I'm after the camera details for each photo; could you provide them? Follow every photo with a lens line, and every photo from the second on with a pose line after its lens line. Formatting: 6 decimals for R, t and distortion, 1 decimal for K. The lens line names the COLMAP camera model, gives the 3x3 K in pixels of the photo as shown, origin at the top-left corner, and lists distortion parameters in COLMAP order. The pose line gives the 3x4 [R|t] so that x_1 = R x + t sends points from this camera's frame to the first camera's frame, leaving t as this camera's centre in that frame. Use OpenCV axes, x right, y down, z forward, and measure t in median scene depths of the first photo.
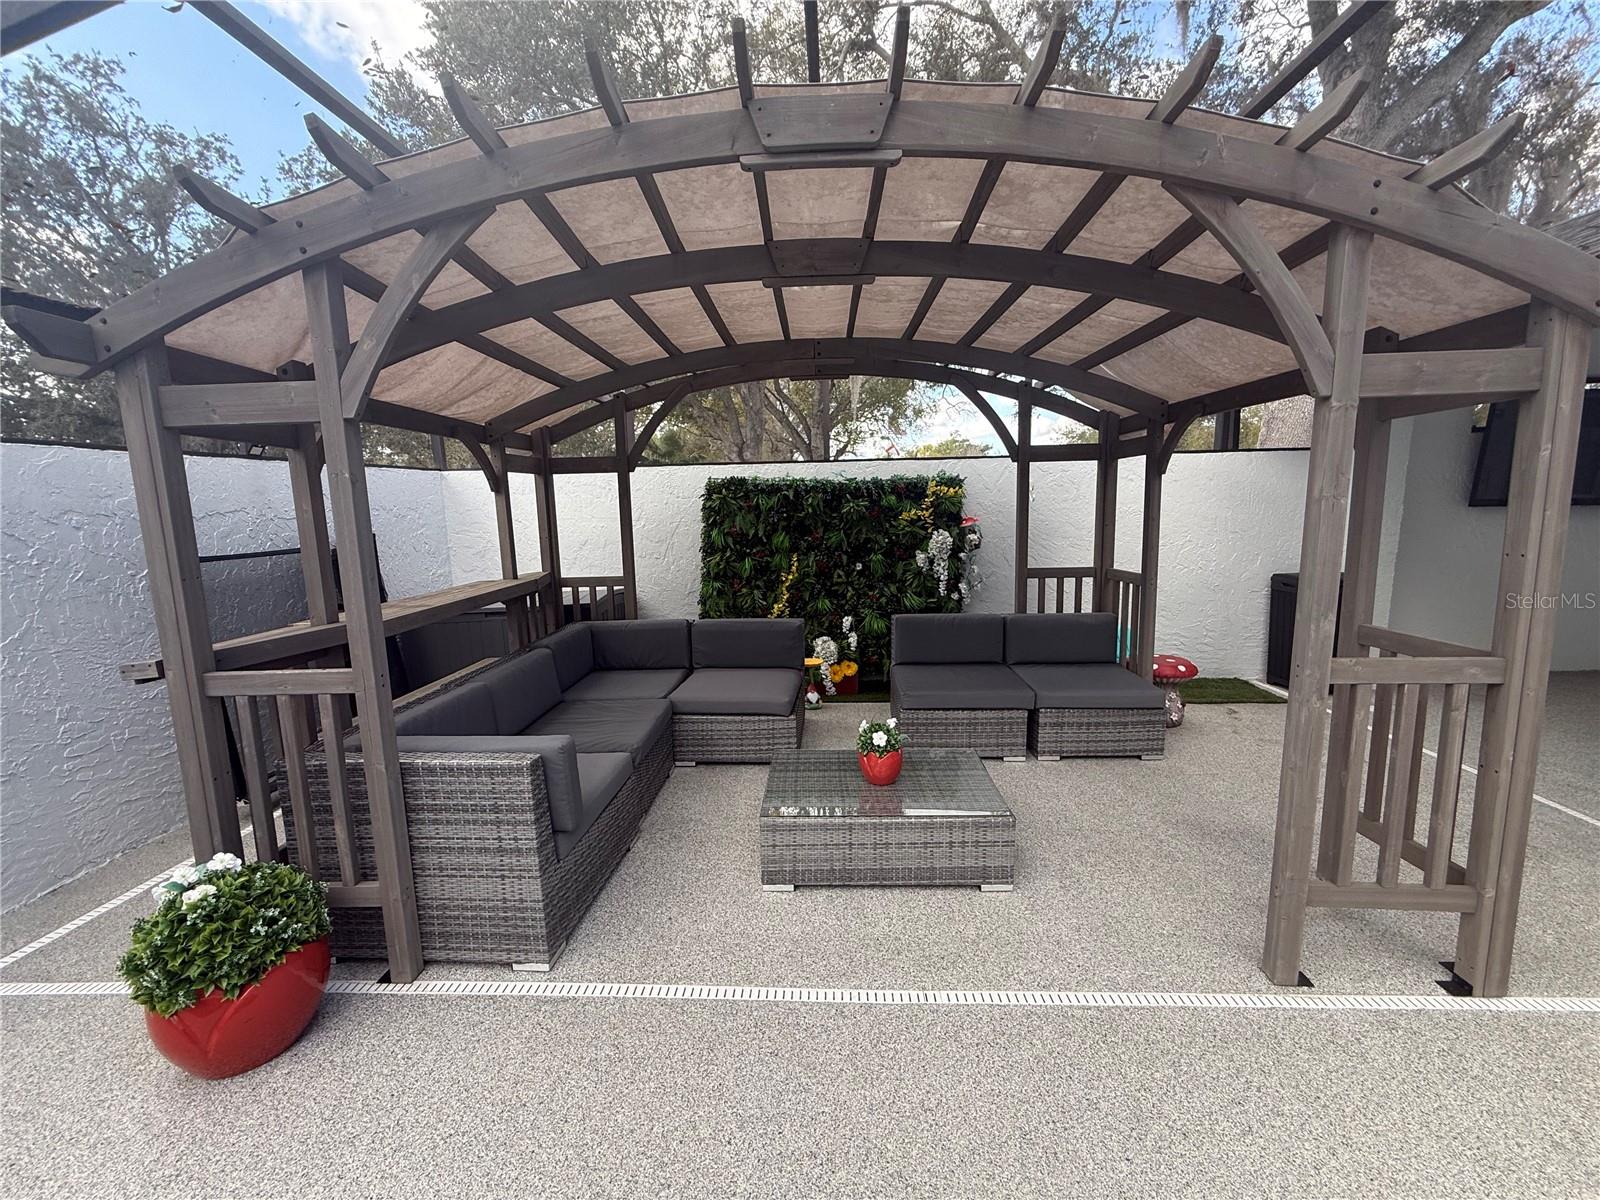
lens RADIAL K [[638.8, 0, 800.0], [0, 638.8, 600.0], [0, 0, 1]] dist [0.000332, 0.000145]
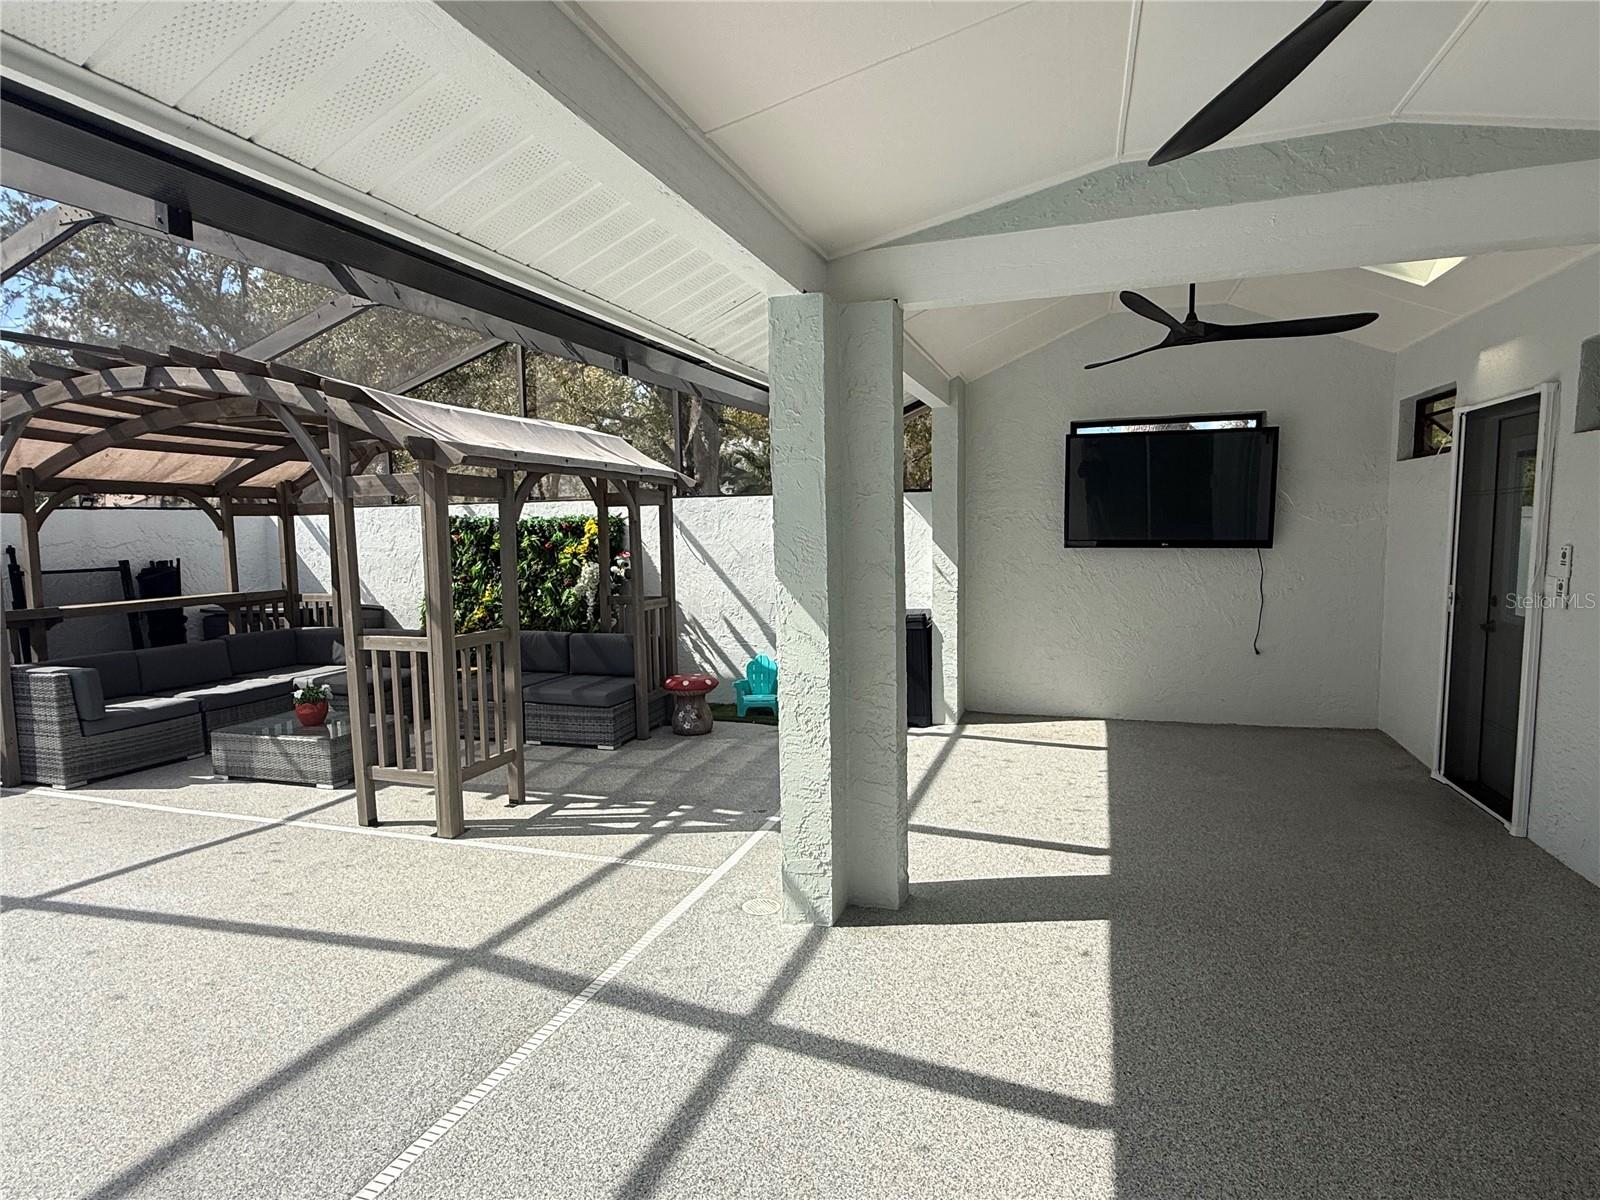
lens RADIAL K [[863.6, 0, 800.0], [0, 863.6, 600.0], [0, 0, 1]] dist [0.003691, -0.001622]
pose [[0.963478, 0.028222, -0.266296, 1.390259], [-0.043784, 0.997651, -0.052685, 0.033126], [0.264183, 0.062421, 0.962450, -0.546256]]
